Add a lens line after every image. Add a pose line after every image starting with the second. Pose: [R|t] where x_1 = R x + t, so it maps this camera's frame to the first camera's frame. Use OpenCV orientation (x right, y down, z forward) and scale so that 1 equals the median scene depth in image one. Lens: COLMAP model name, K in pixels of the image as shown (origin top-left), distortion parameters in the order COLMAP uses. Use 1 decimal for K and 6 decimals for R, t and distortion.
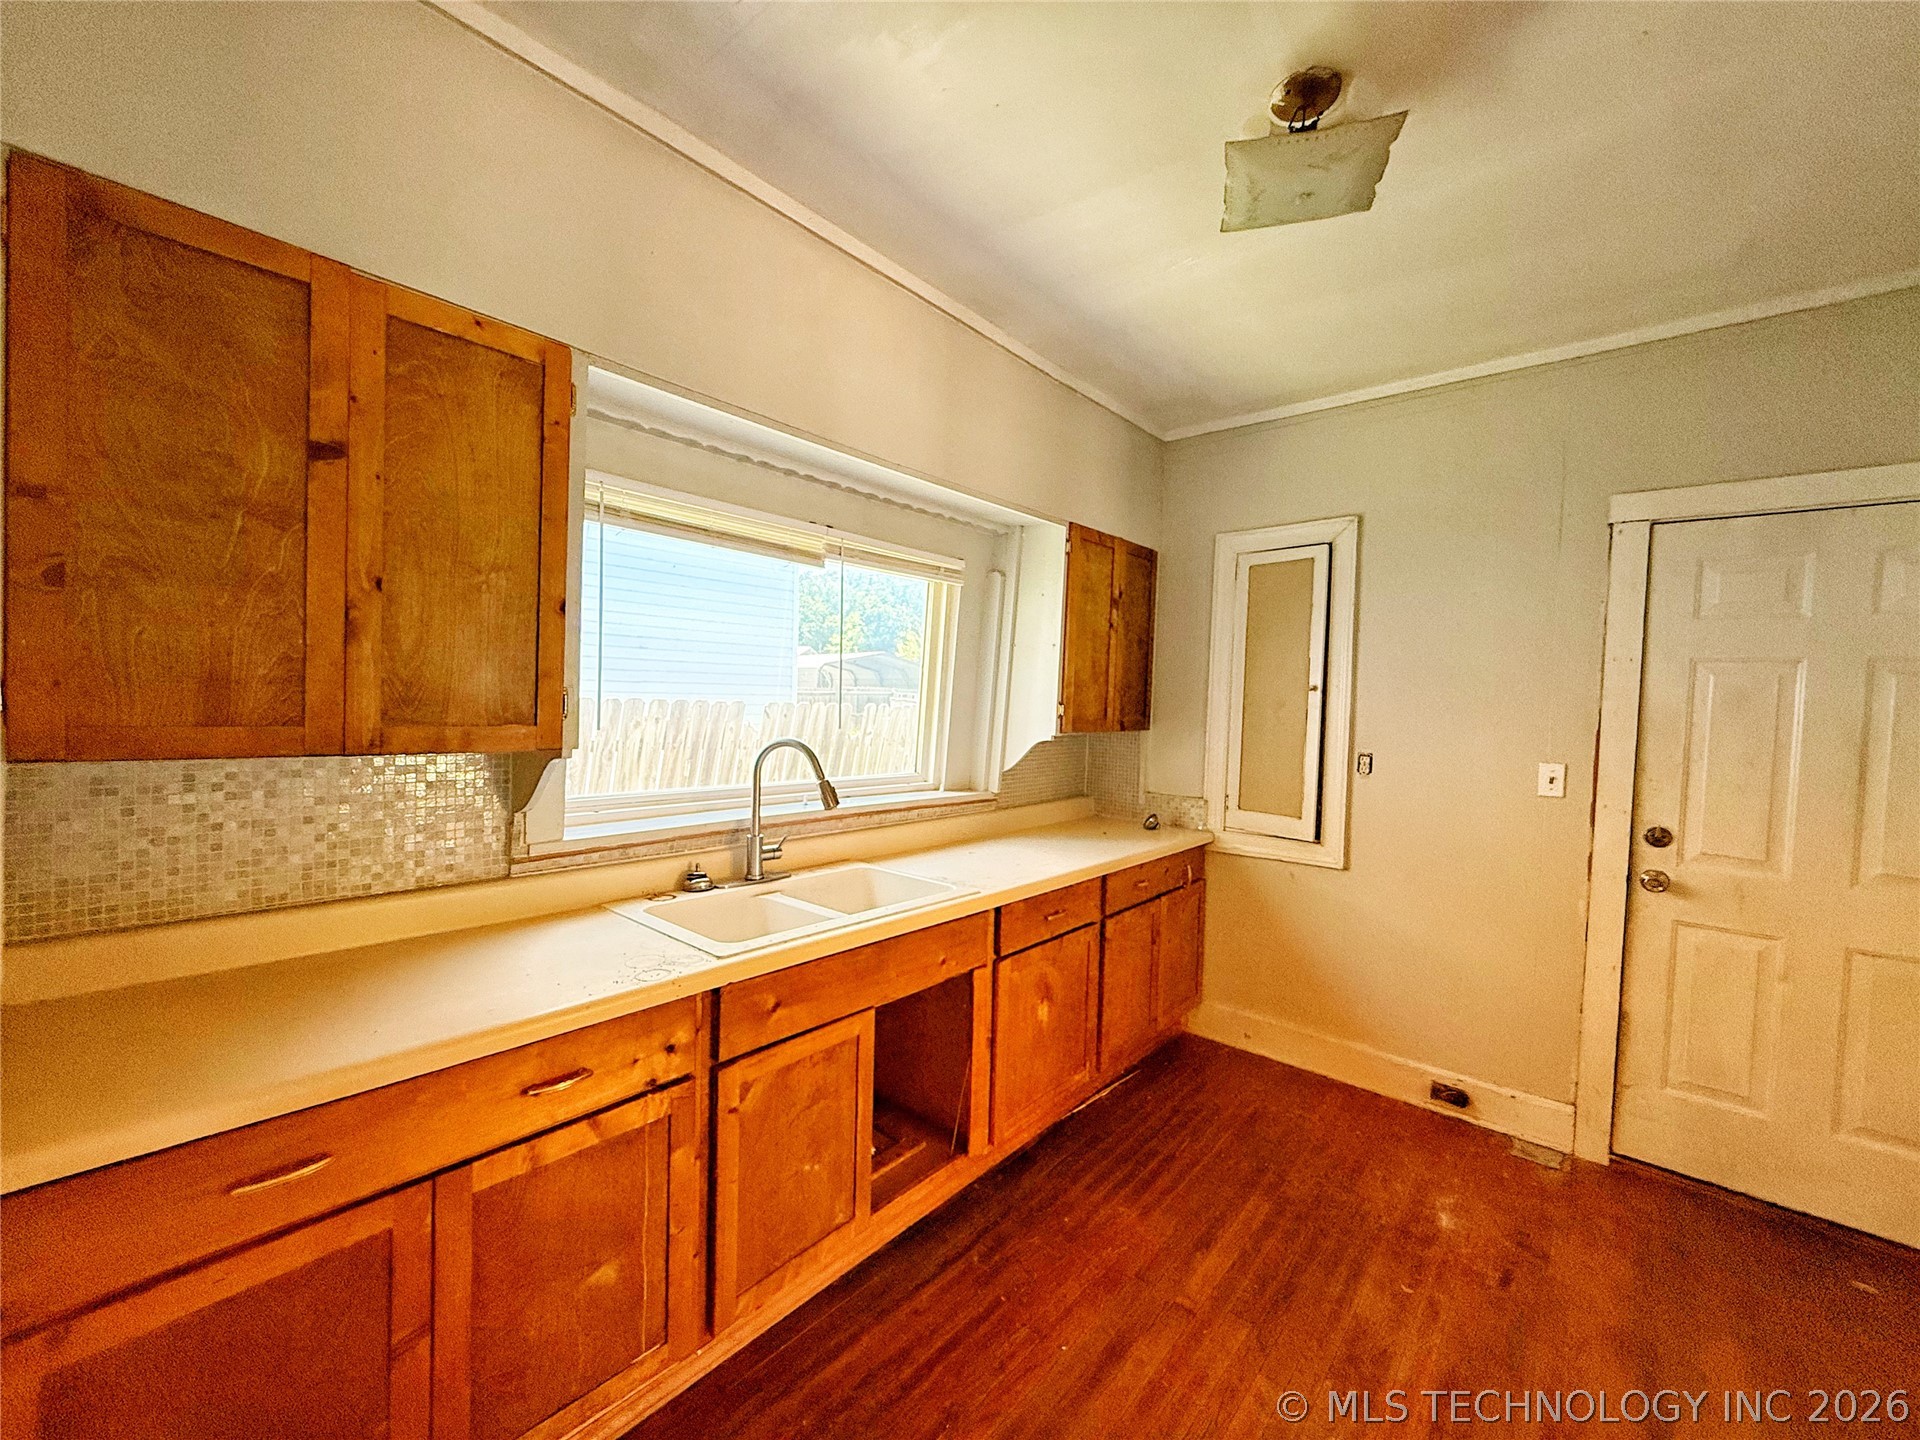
lens RADIAL K [[769.4, 0, 952.7], [0, 769.4, 724.7], [0, 0, 1]] dist [0.000049, -0.000224]
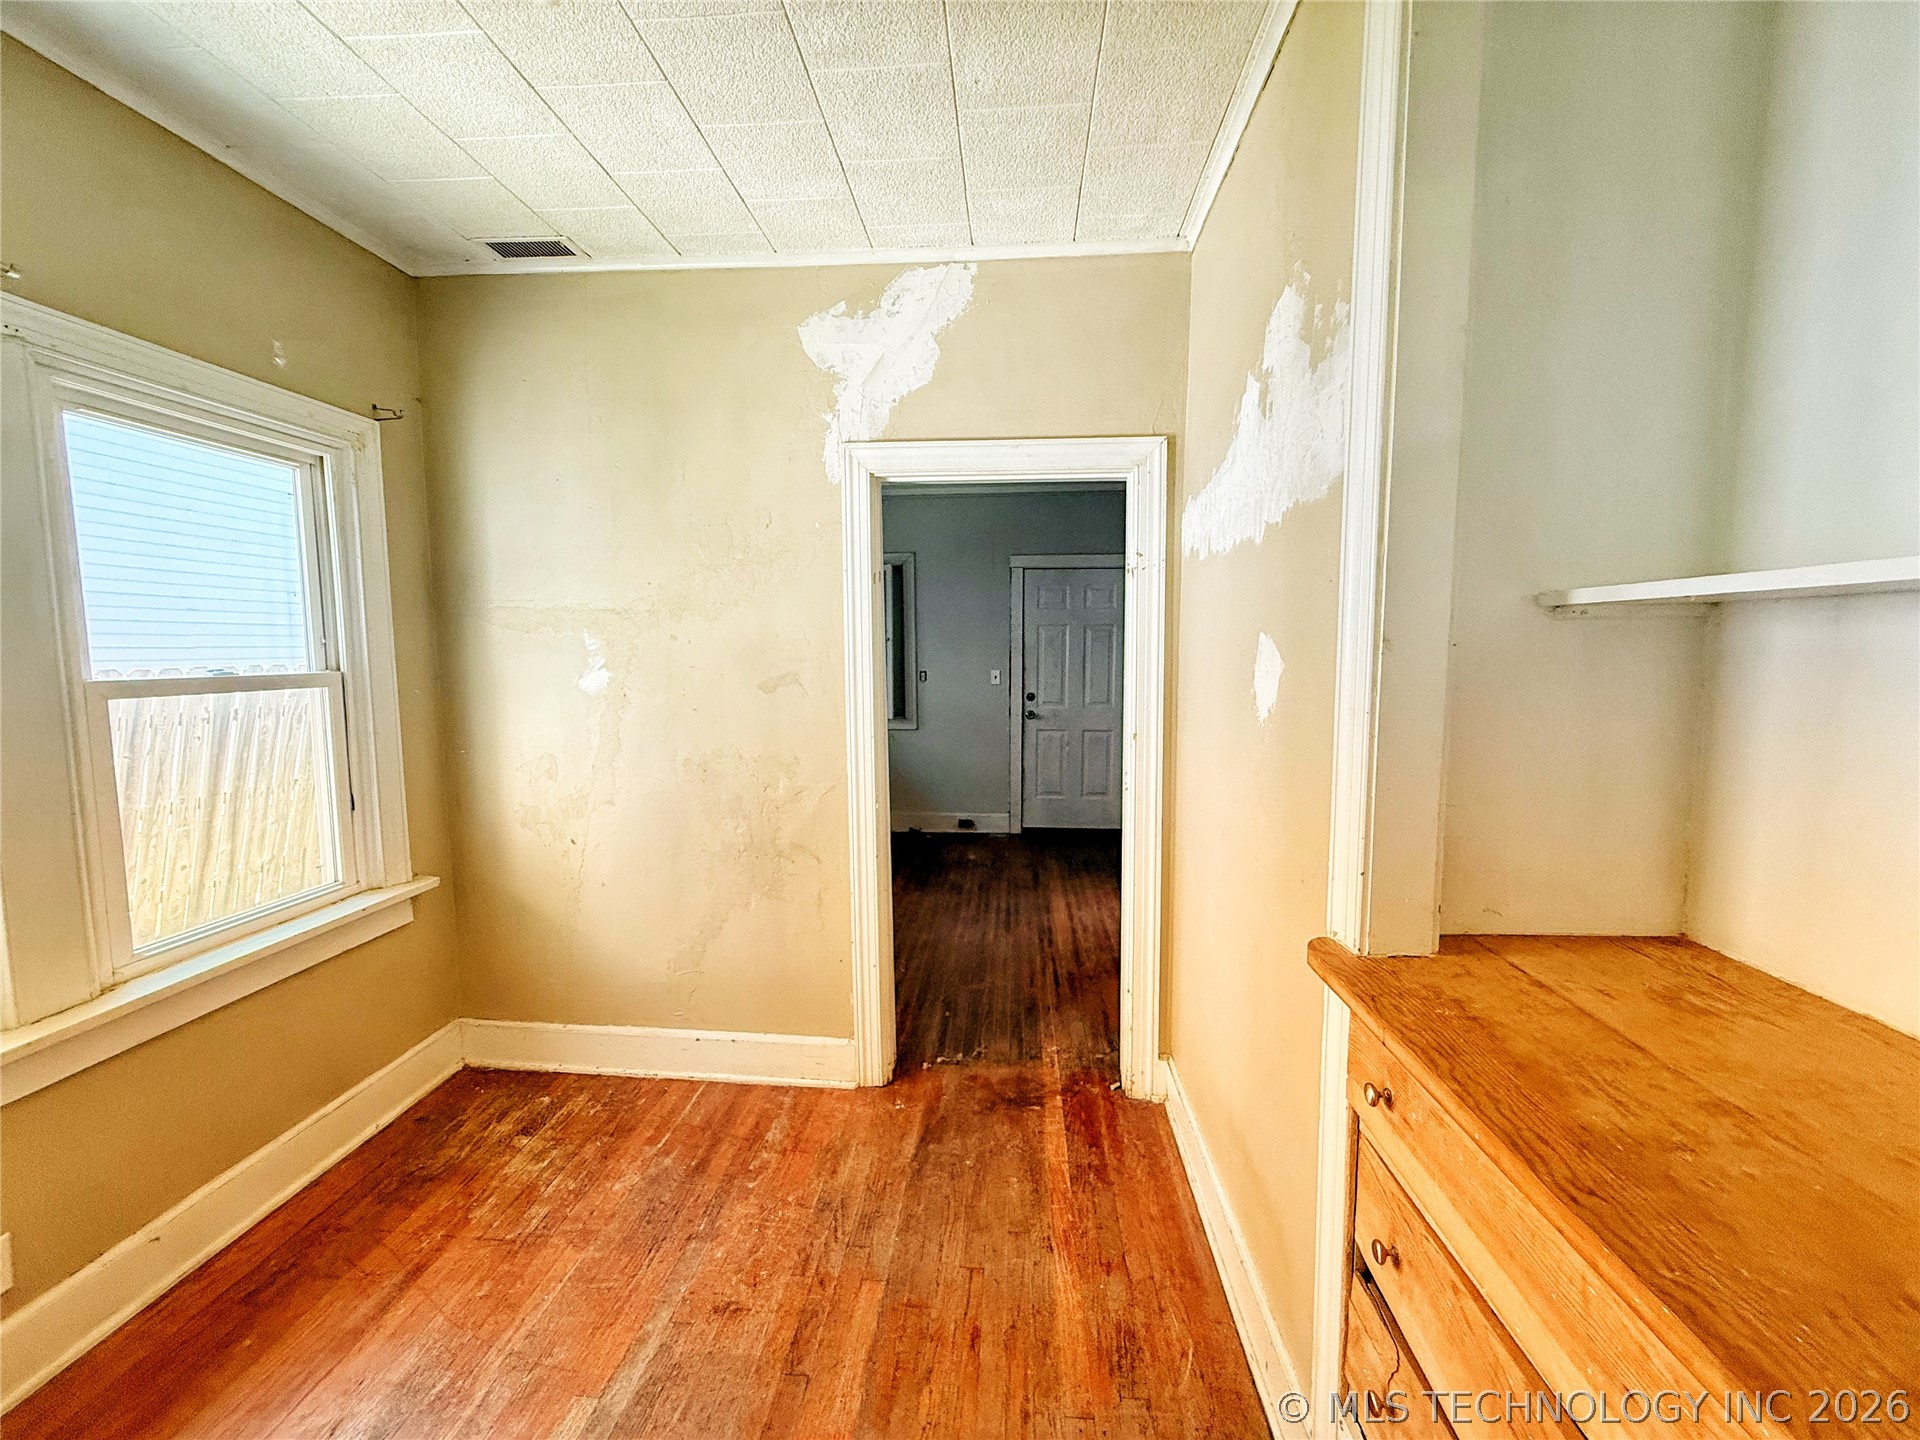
lens RADIAL K [[769.4, 0, 958.3], [0, 769.4, 712.6], [0, 0, 1]] dist [0.000049, -0.000224]
pose [[0.797548, -0.078277, 0.598156, -0.753373], [0.047334, 0.996609, 0.067307, 0.017993], [-0.601396, -0.025368, 0.798548, -0.837110]]
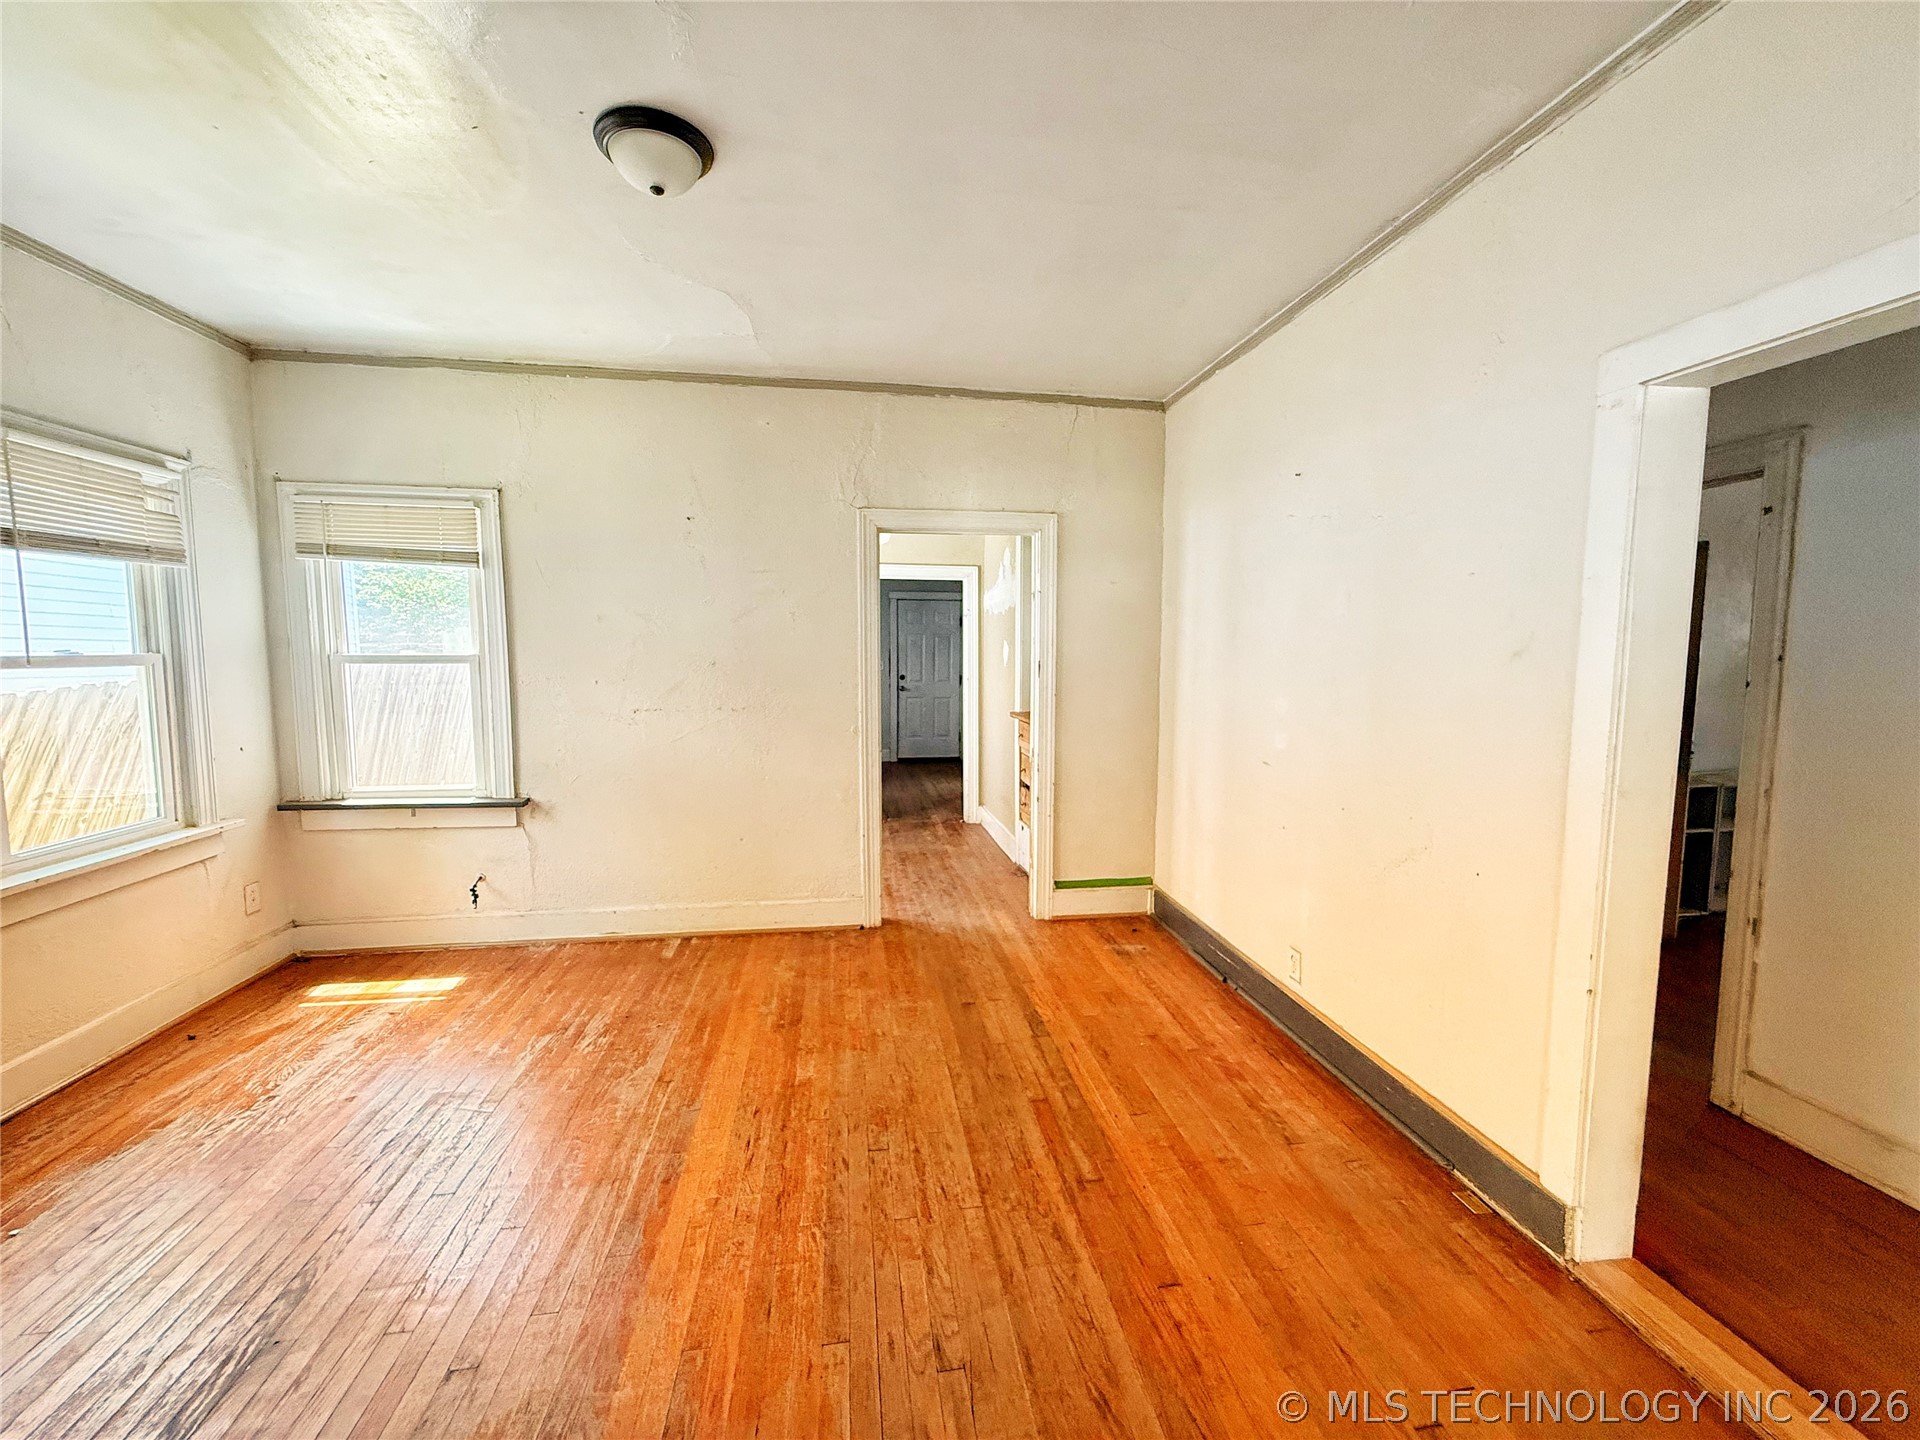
lens RADIAL K [[769.4, 0, 966.2], [0, 769.4, 720.5], [0, 0, 1]] dist [0.000049, -0.000224]
pose [[0.634719, -0.092595, 0.767176, -1.985025], [0.045417, 0.995549, 0.082583, 0.052361], [-0.771408, -0.017575, 0.636099, -1.828378]]
